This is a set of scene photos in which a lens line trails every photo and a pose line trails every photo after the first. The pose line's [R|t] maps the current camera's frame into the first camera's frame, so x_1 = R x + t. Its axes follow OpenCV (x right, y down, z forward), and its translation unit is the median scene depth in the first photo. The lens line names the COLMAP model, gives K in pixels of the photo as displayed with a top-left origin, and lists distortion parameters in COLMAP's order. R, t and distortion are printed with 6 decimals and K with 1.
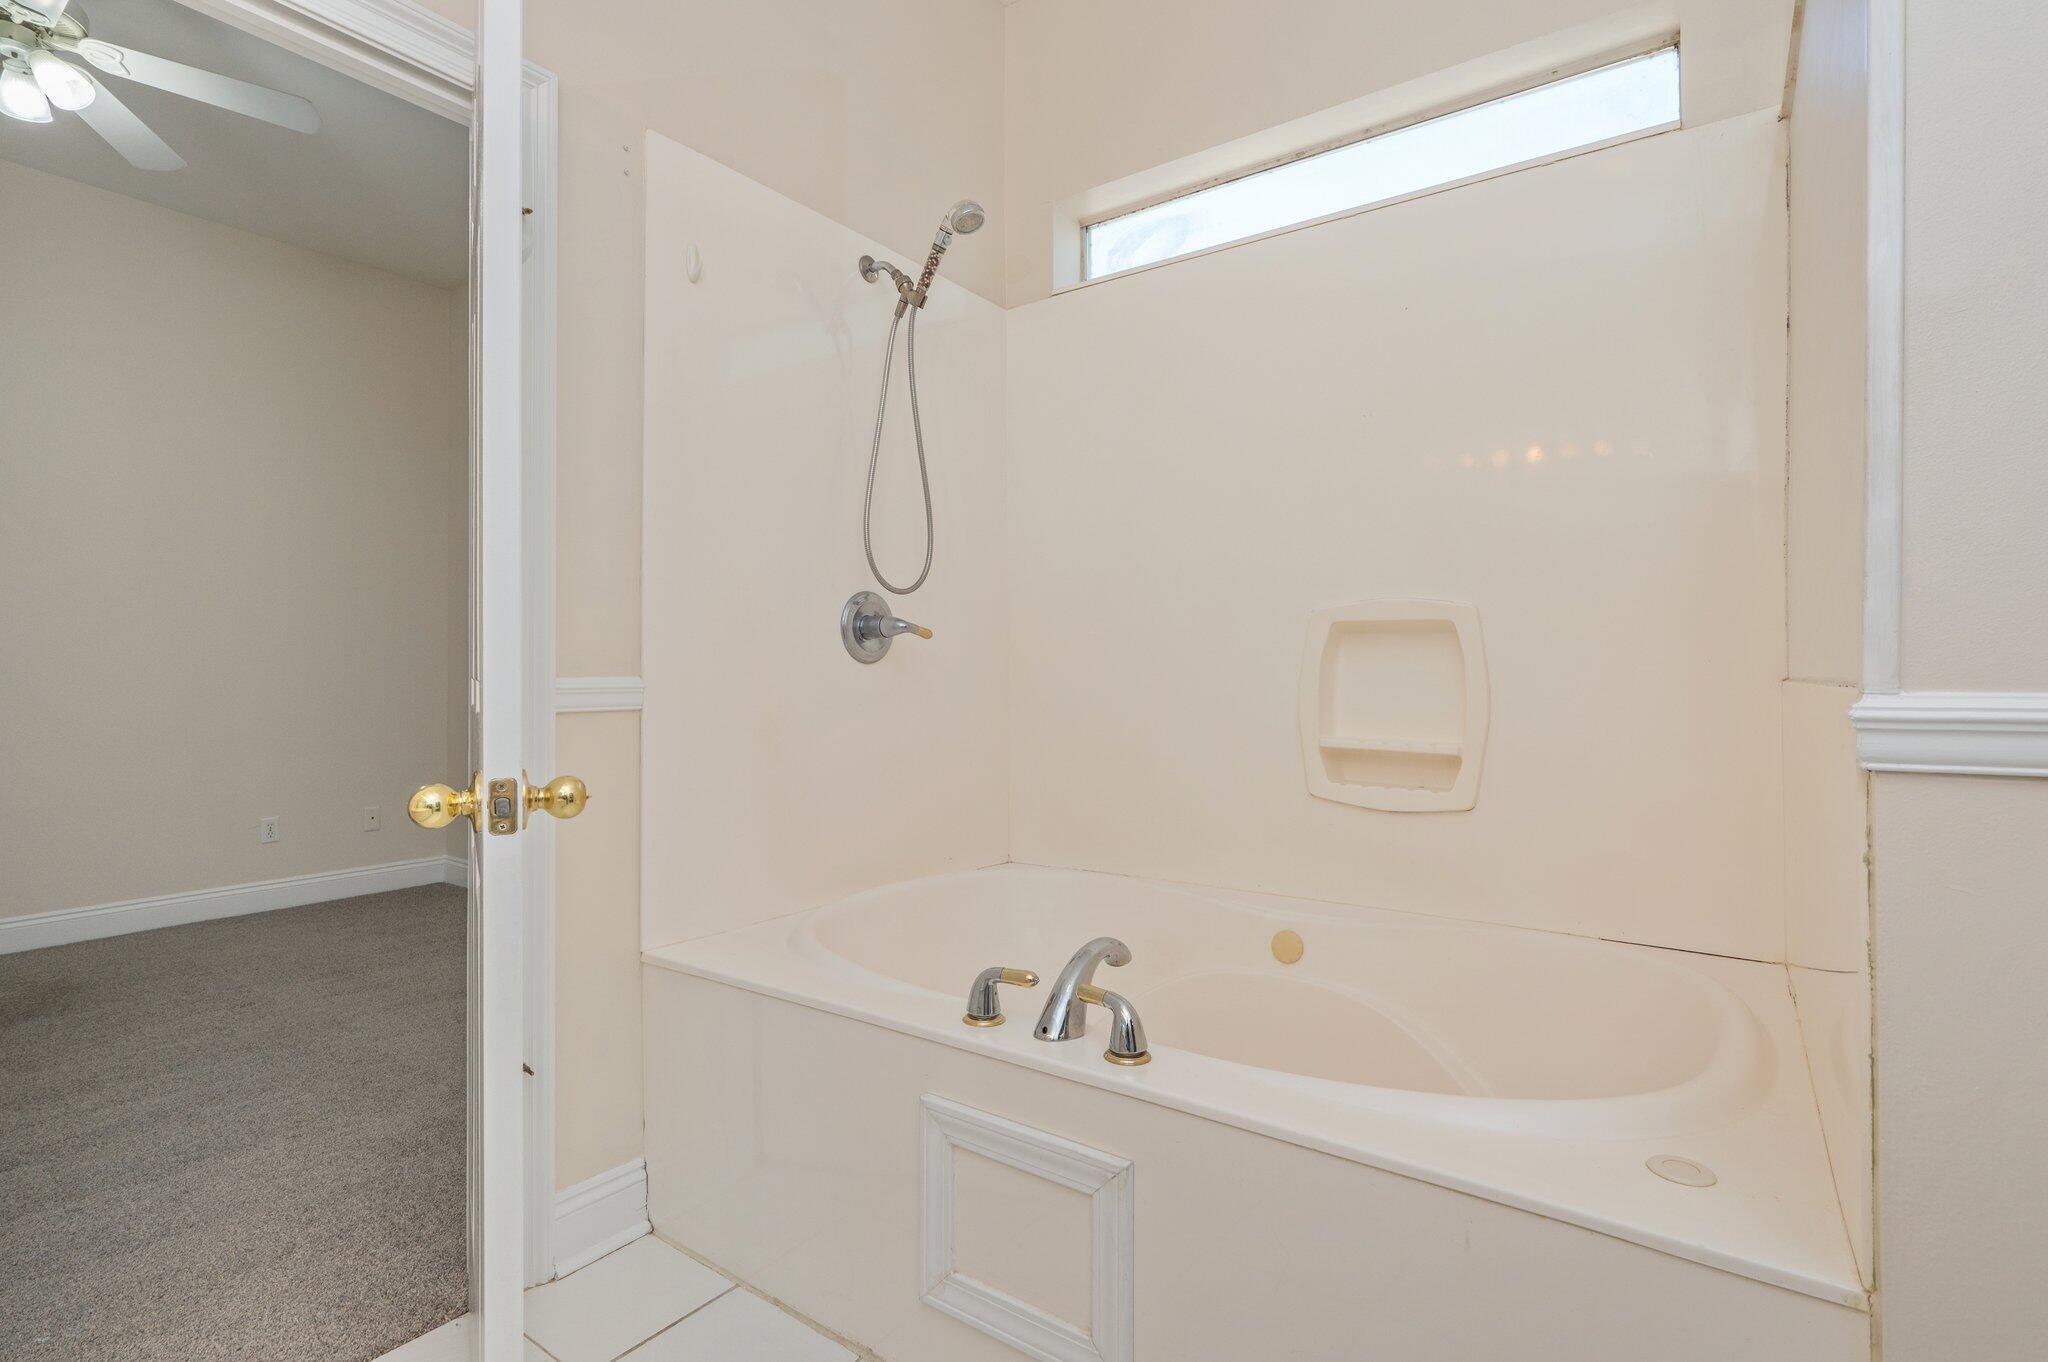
lens RADIAL K [[978.0, 0, 1024.0], [0, 978.0, 681.0], [0, 0, 1]] dist [-0.000928, -0.000210]
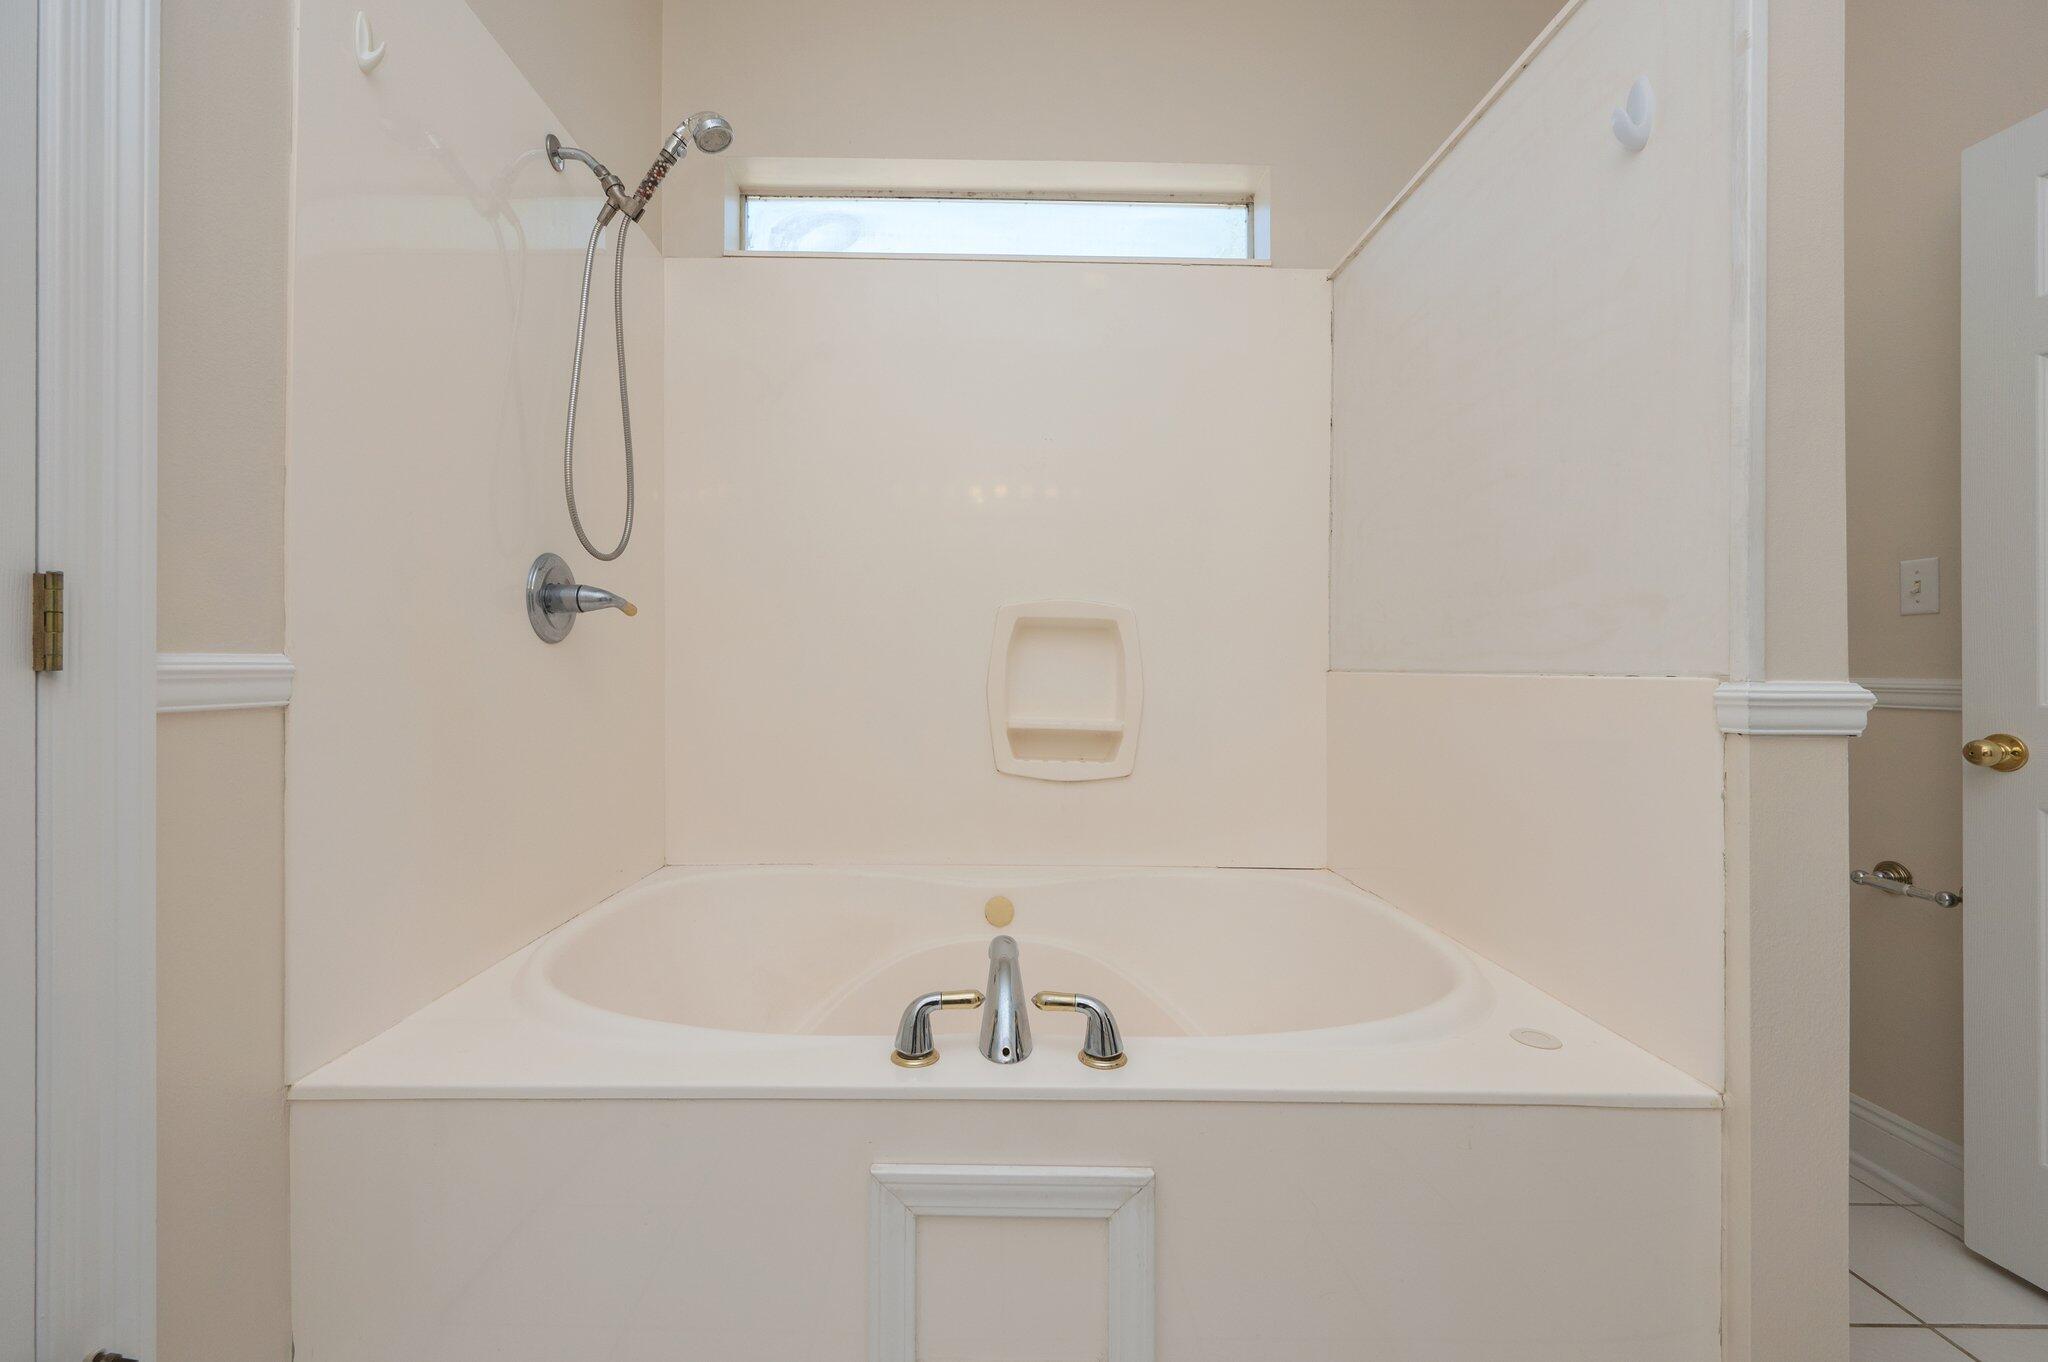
lens RADIAL K [[840.4, 0, 1050.6], [0, 840.4, 674.5], [0, 0, 1]] dist [-0.001922, -0.000309]
pose [[0.809924, 0.004348, 0.586518, -0.237742], [-0.007873, 0.999963, 0.003459, 0.002317], [-0.586481, -0.007419, 0.809929, 0.204563]]
